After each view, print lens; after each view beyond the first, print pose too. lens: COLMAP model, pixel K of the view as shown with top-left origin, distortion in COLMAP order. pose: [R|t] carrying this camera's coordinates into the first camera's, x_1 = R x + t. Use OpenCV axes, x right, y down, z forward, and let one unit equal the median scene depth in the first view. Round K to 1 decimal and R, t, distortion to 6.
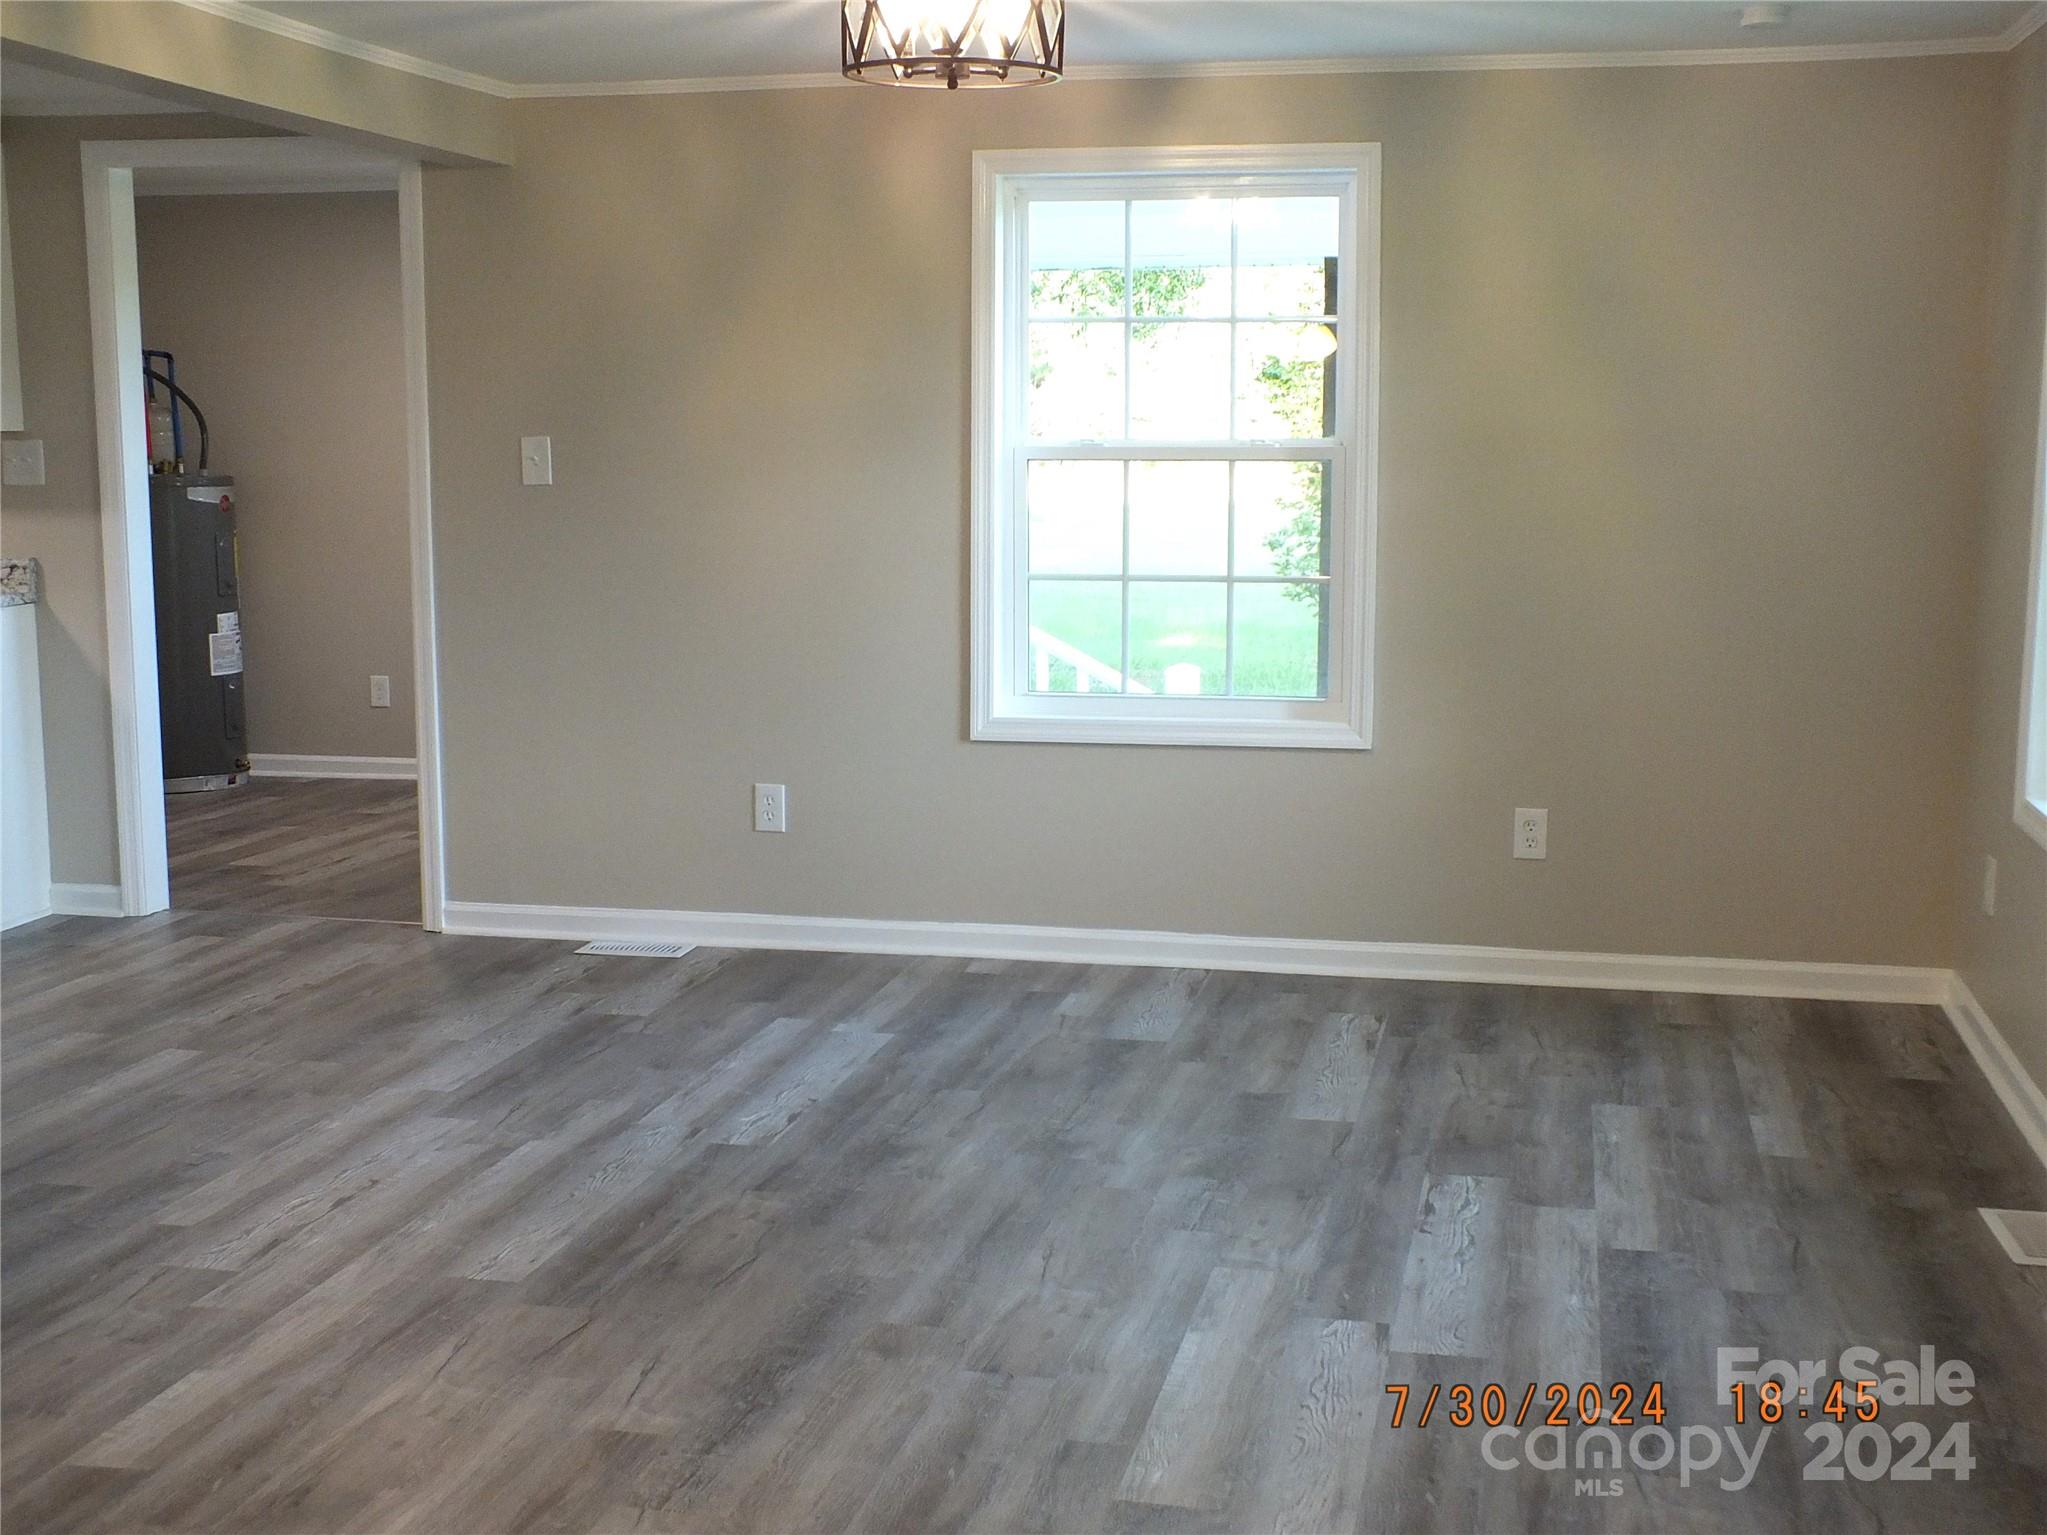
lens RADIAL K [[2382.0, 0, 1023.5], [0, 2382.0, 767.5], [0, 0, 1]] dist [-0.118302, 0.374277]
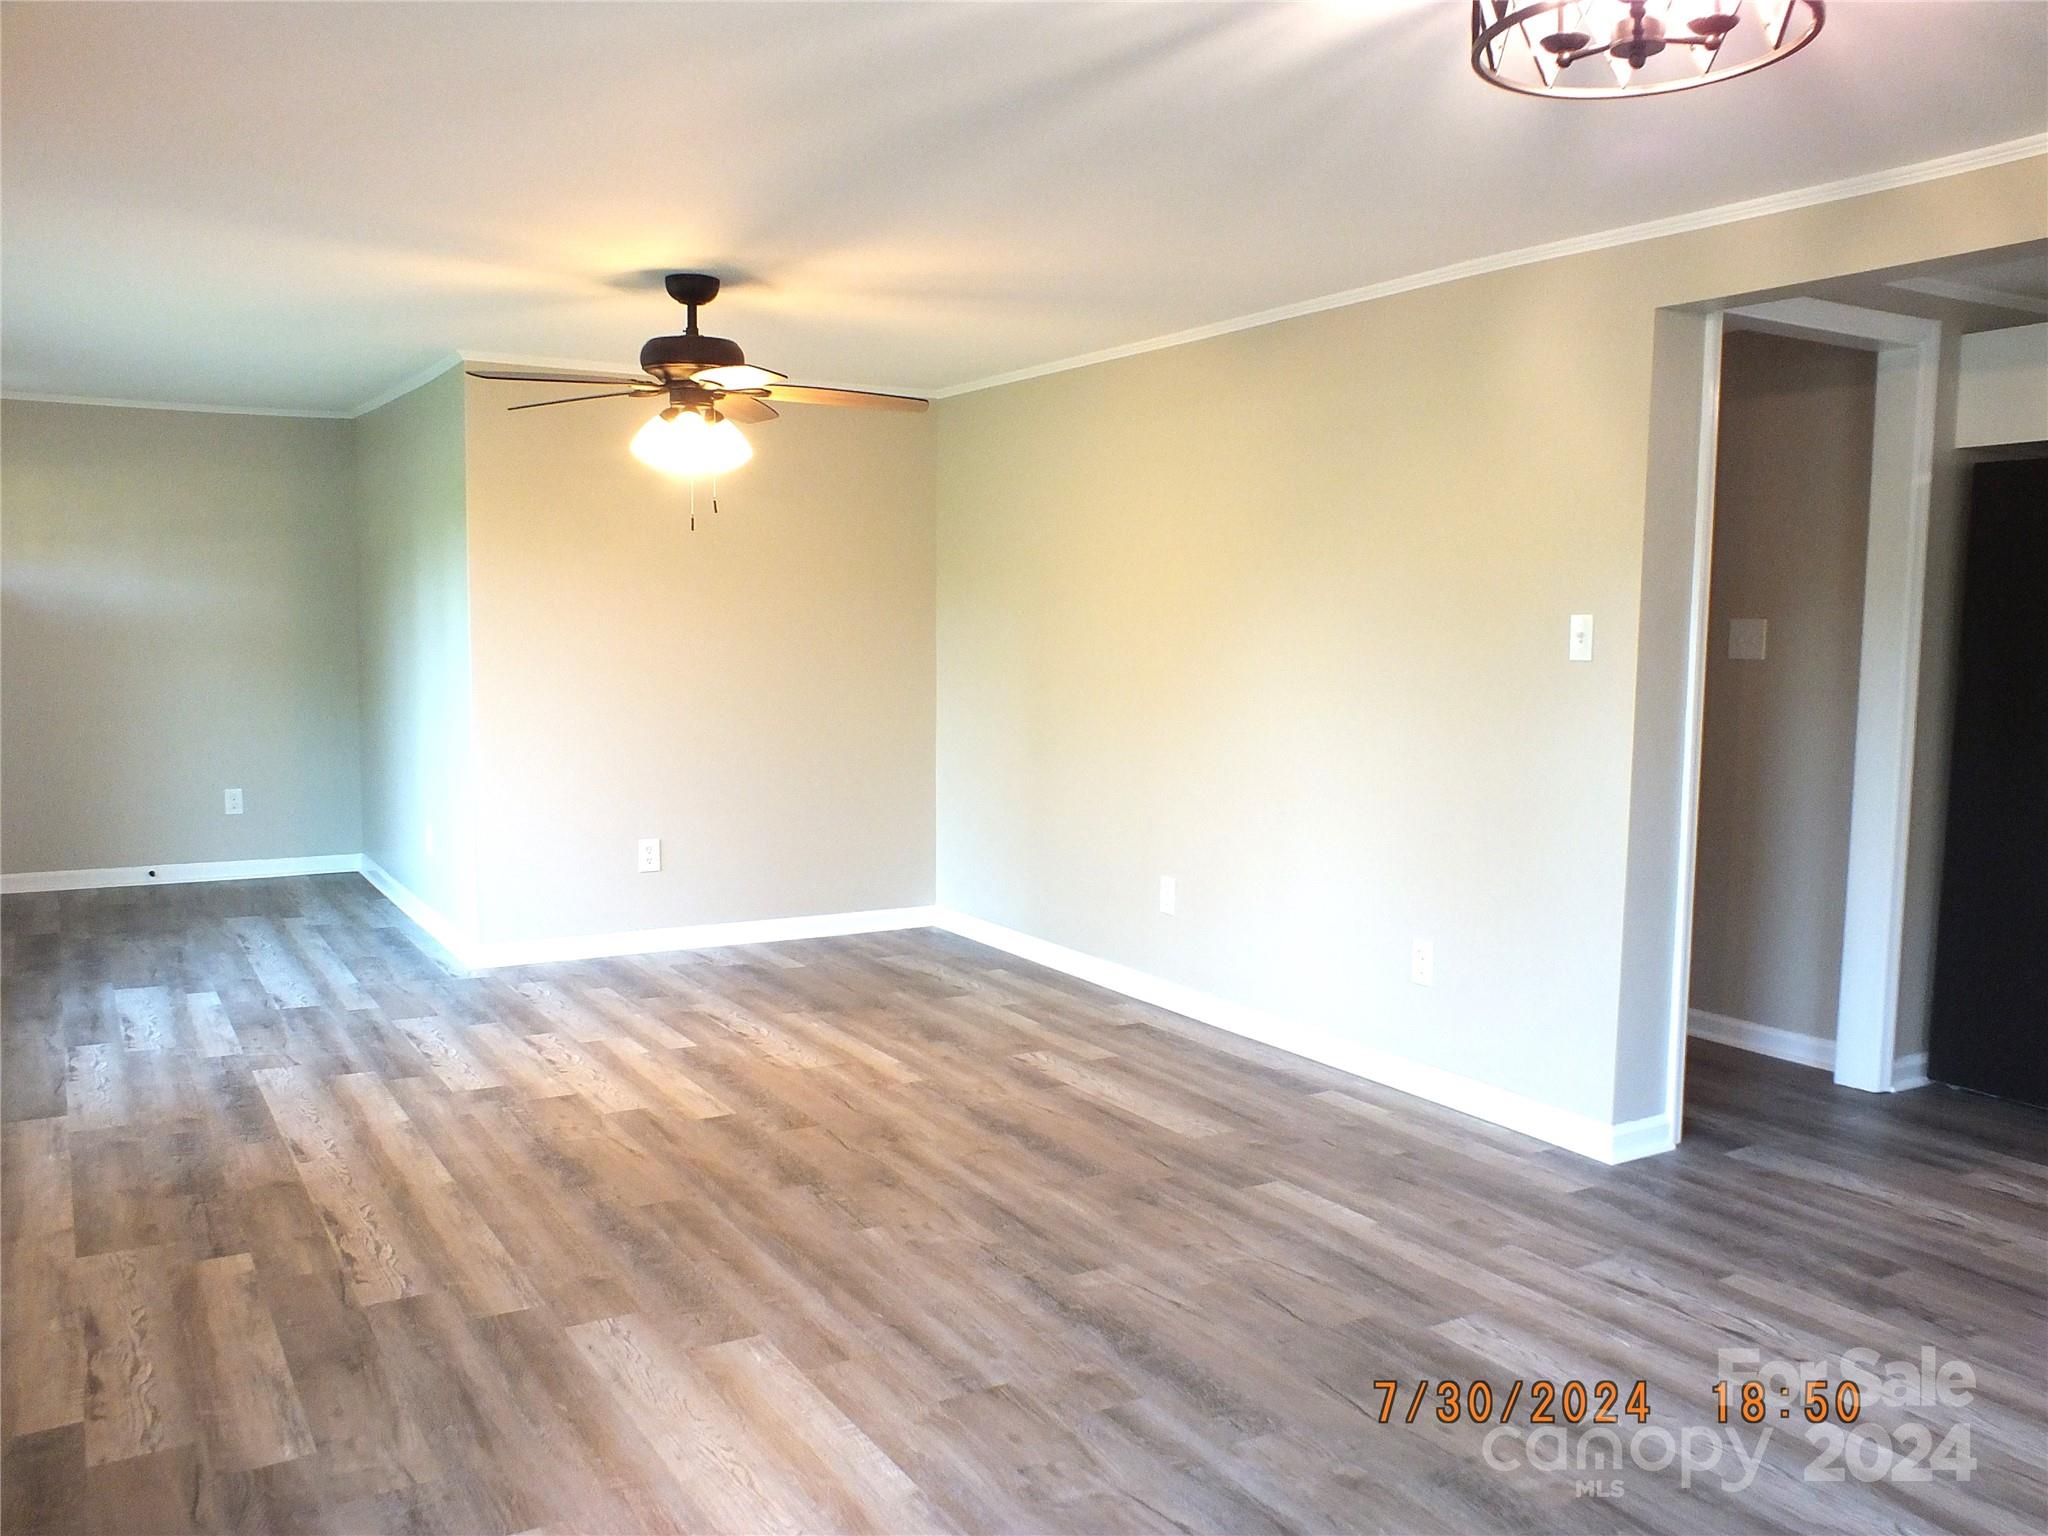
lens RADIAL K [[1685.3, 0, 1030.8], [0, 1685.3, 771.9], [0, 0, 1]] dist [-0.082929, 0.104972]
pose [[-0.720364, 0.050526, -0.691754, 0.311826], [-0.109177, 0.976650, 0.185027, -0.115592], [0.684950, 0.208810, -0.698027, 0.908956]]
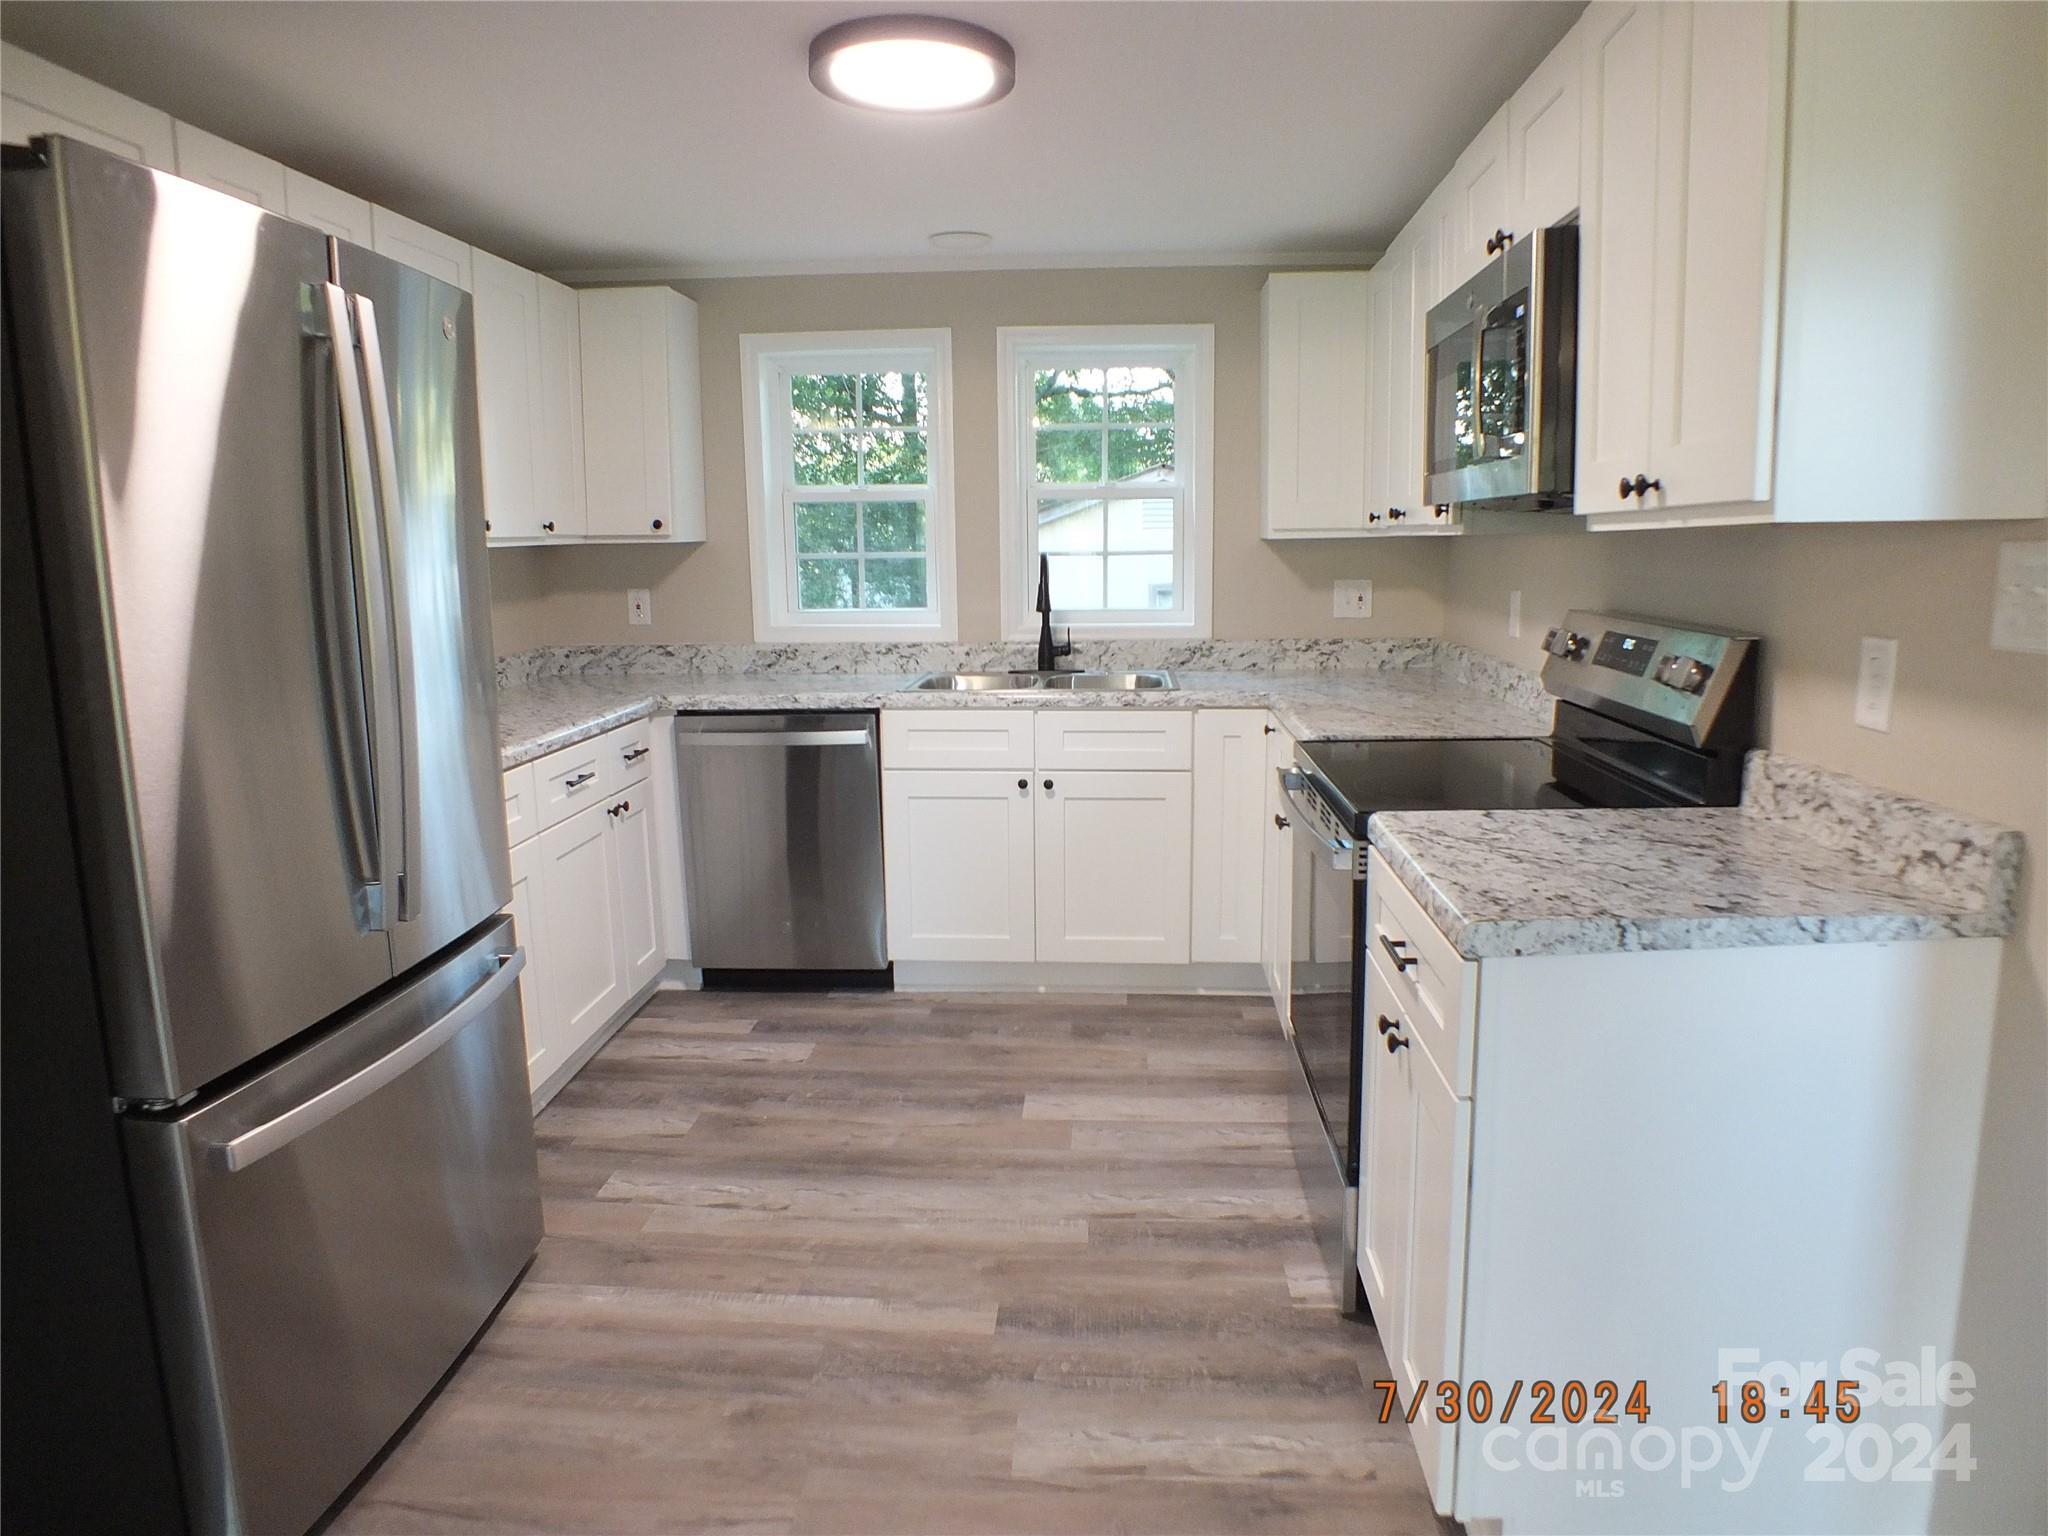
lens RADIAL K [[1331.7, 0, 989.4], [0, 1331.7, 765.7], [0, 0, 1]] dist [-0.065982, 0.004875]
pose [[0.105913, 0.156677, -0.981955, -0.259016], [-0.120152, 0.982290, 0.143771, -0.128521], [0.987090, 0.102756, 0.122862, 0.926538]]
